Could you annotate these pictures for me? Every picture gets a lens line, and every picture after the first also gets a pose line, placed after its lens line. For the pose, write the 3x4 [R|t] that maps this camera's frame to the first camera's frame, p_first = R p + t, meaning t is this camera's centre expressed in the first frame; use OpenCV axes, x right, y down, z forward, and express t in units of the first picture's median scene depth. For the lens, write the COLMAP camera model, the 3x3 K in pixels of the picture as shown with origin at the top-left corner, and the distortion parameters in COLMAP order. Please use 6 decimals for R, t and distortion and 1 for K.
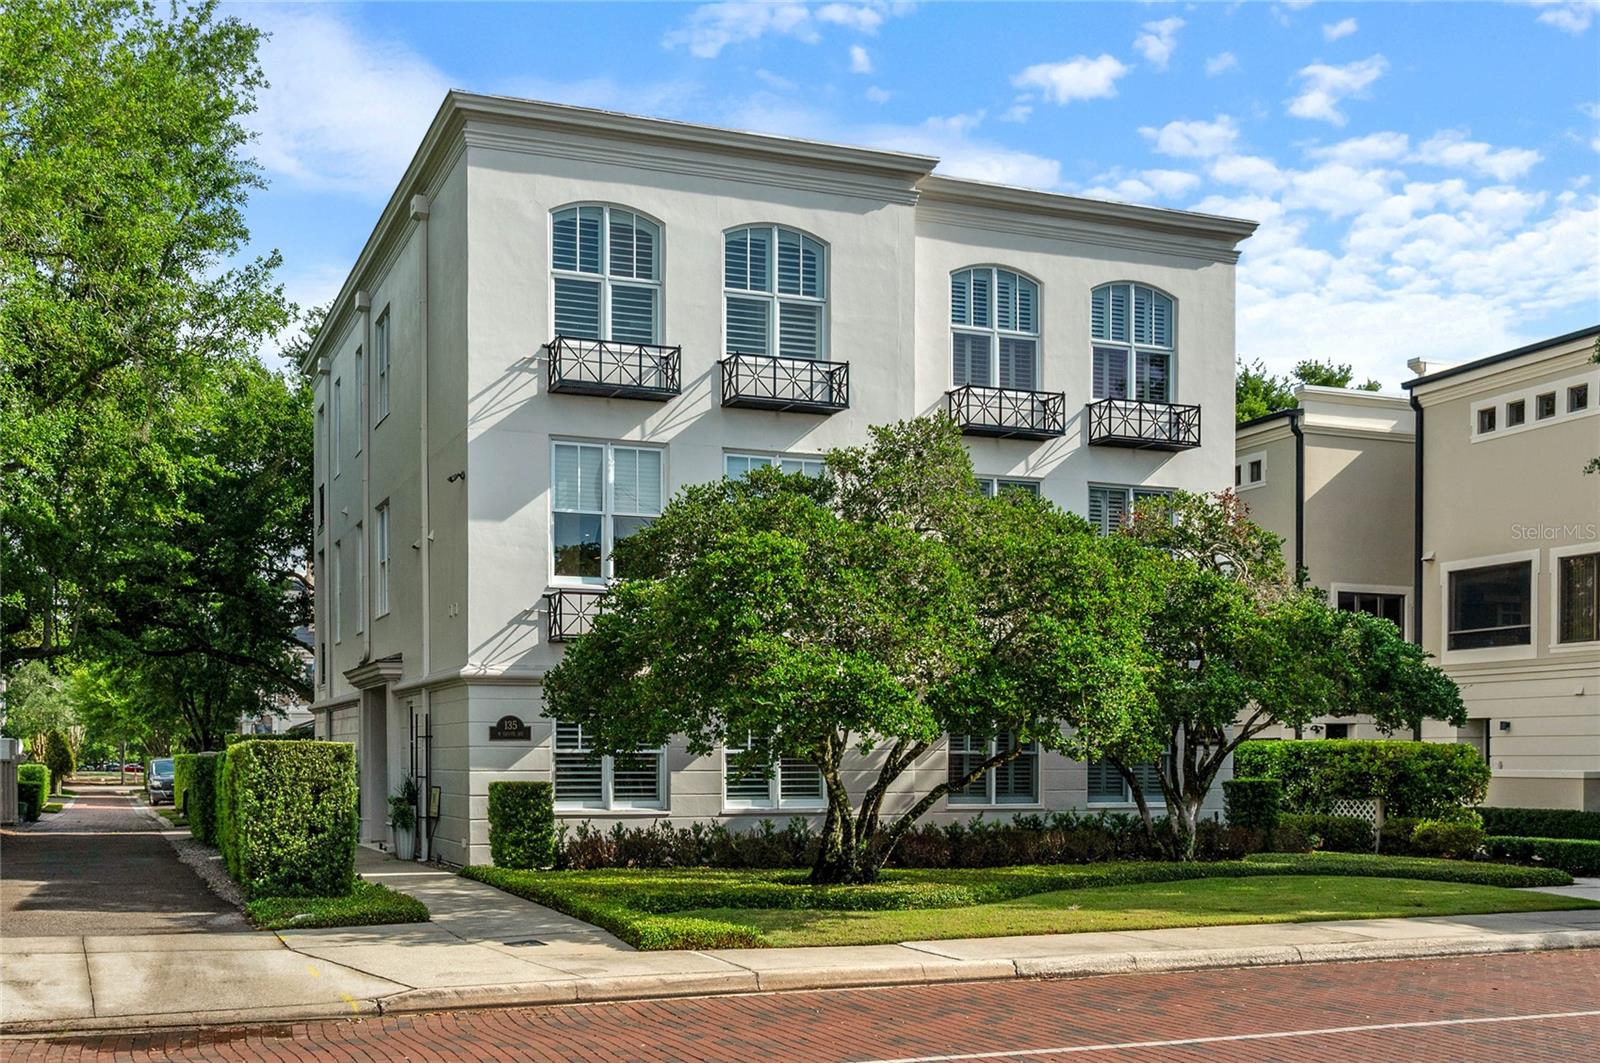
lens RADIAL K [[1103.4, 0, 799.5], [0, 1103.4, 602.9], [0, 0, 1]] dist [-0.004108, 0.003248]
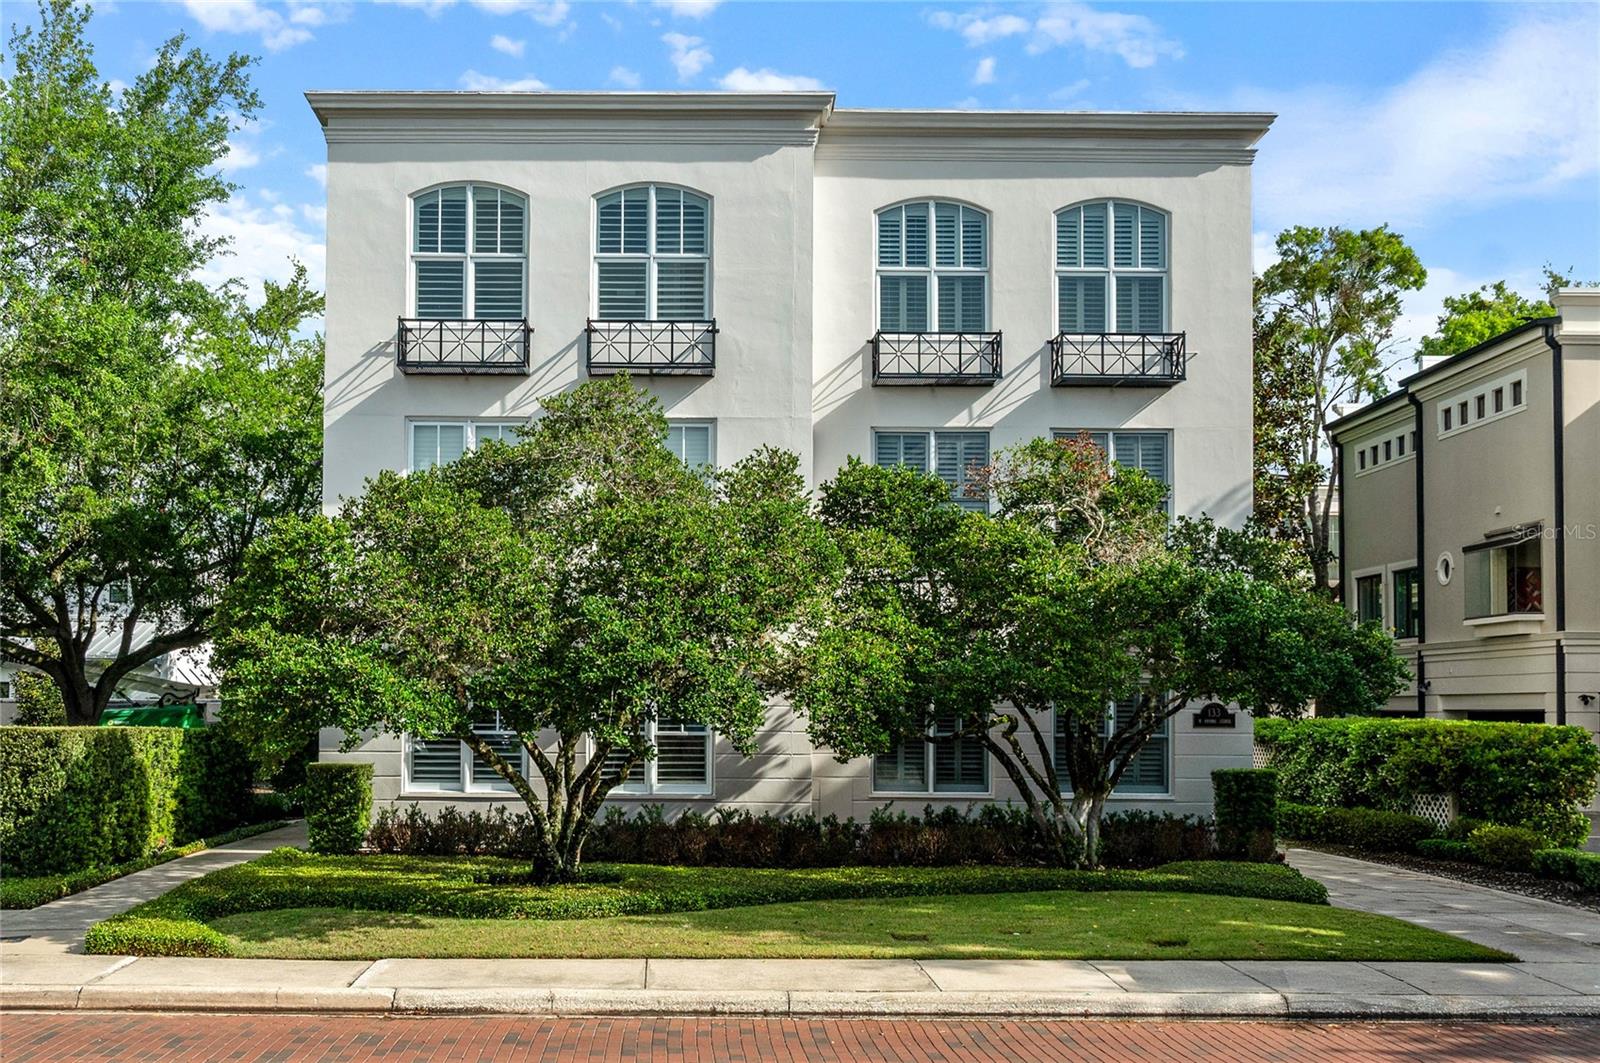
lens RADIAL K [[1129.7, 0, 800.0], [0, 1129.7, 531.5], [0, 0, 1]] dist [-0.000332, -0.001344]
pose [[0.967824, -0.034353, -0.249270, 0.353395], [0.027474, 0.999141, -0.031025, -0.005023], [0.250122, 0.023178, 0.967937, 0.087473]]
